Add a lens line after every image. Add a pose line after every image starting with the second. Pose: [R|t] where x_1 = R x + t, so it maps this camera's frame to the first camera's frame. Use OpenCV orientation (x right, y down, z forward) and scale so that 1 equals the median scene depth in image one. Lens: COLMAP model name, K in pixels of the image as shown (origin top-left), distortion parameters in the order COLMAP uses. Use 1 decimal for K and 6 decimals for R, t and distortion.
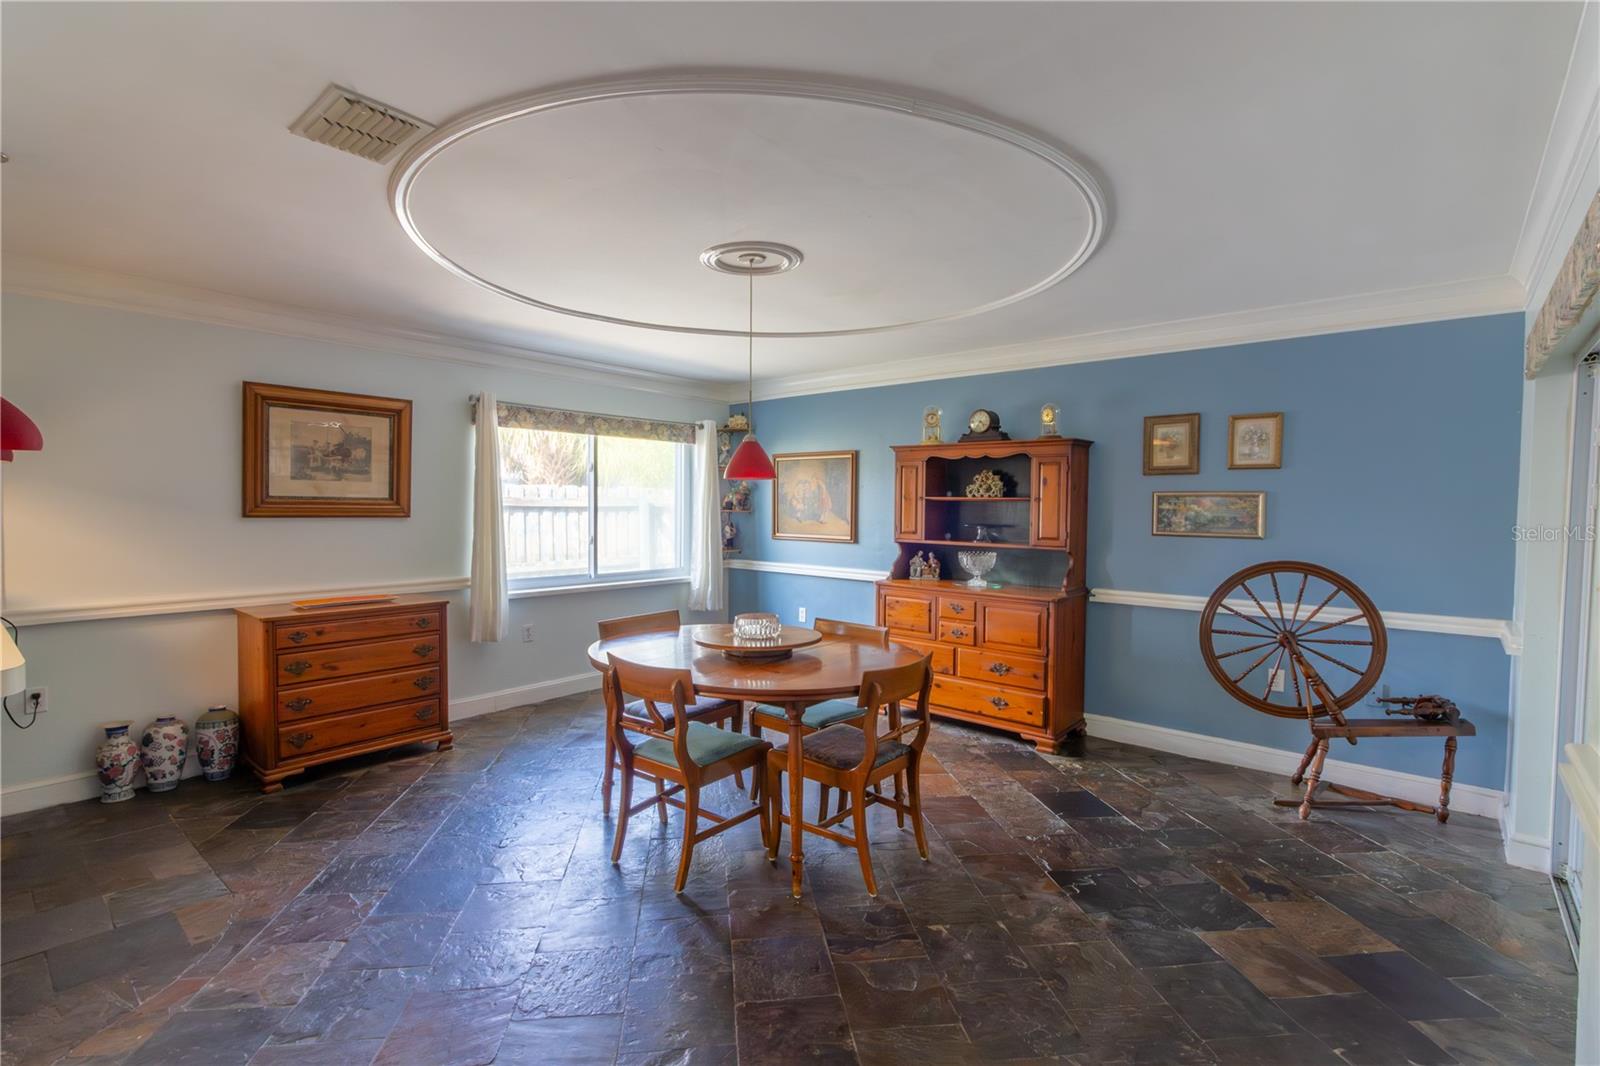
lens RADIAL K [[736.2, 0, 795.0], [0, 736.2, 536.3], [0, 0, 1]] dist [-0.001300, -0.000578]
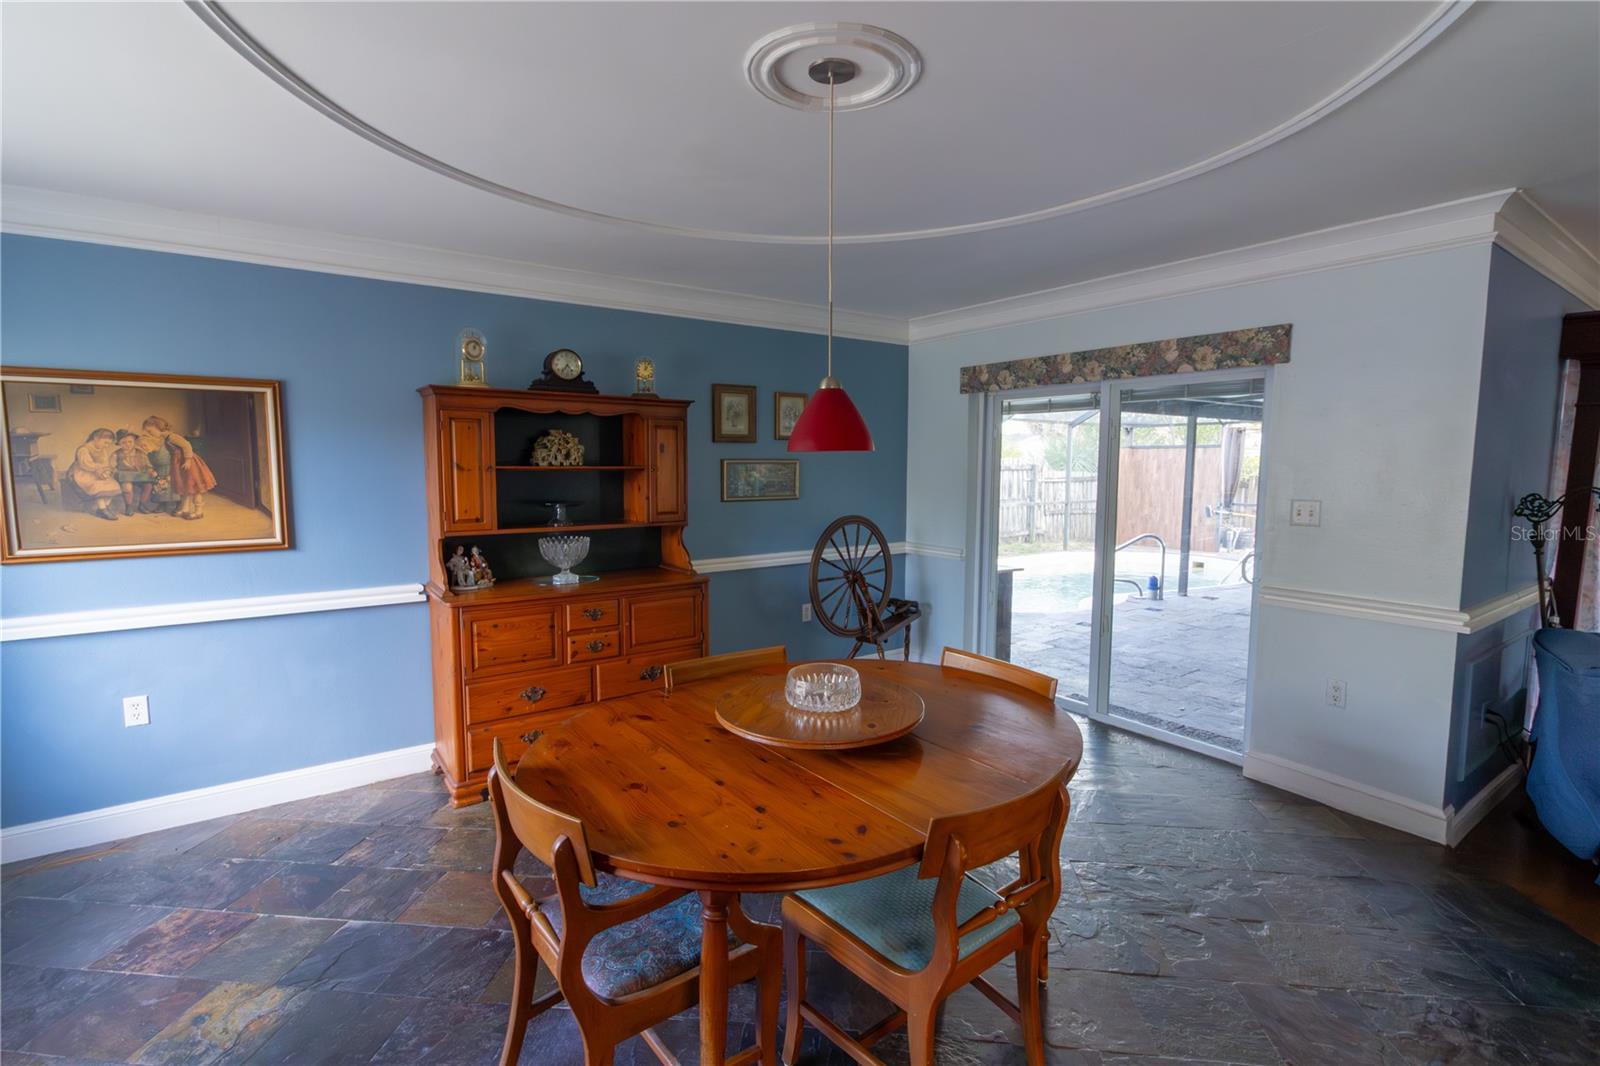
lens RADIAL K [[736.2, 0, 797.3], [0, 736.2, 530.0], [0, 0, 1]] dist [-0.001300, -0.000578]
pose [[0.228555, -0.101045, 0.968273, -0.436612], [0.044728, 0.994639, 0.093239, -0.047035], [-0.972503, 0.021999, 0.231849, 0.590406]]
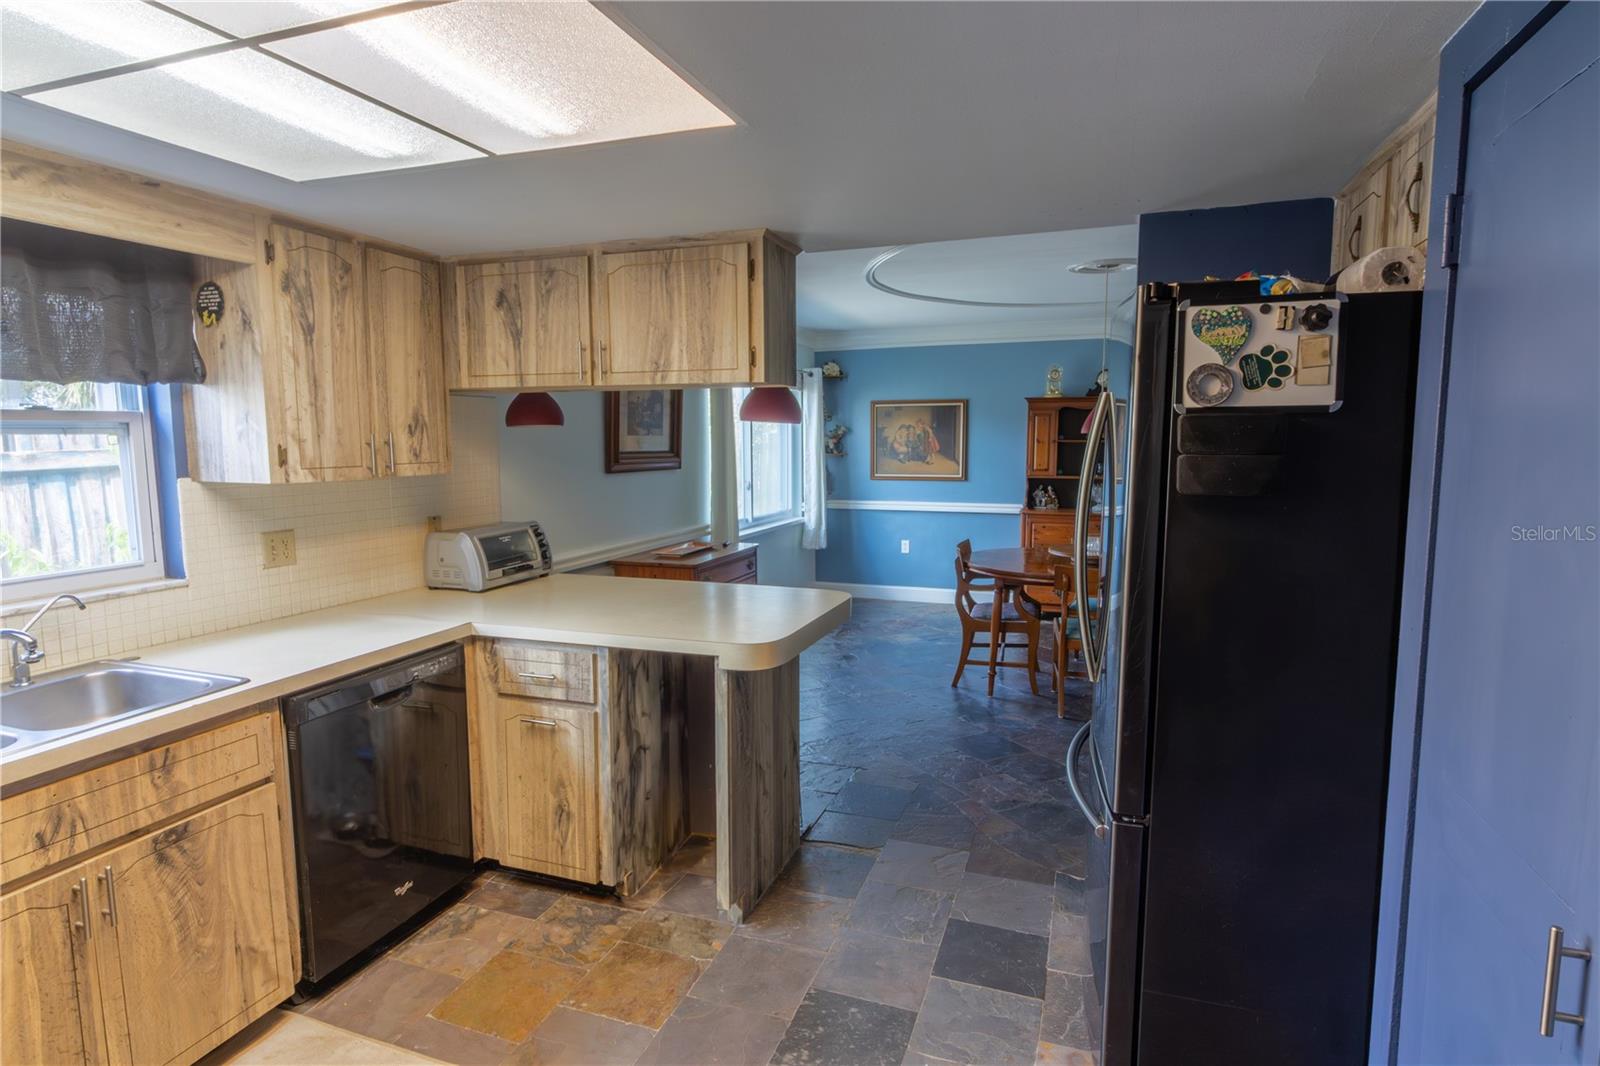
lens RADIAL K [[847.5, 0, 792.1], [0, 847.5, 533.2], [0, 0, 1]] dist [0.003314, -0.000027]
pose [[0.935603, -0.054527, 0.348817, -0.755093], [0.030473, 0.996786, 0.074082, -0.017798], [-0.351736, -0.058681, 0.934258, -0.171404]]
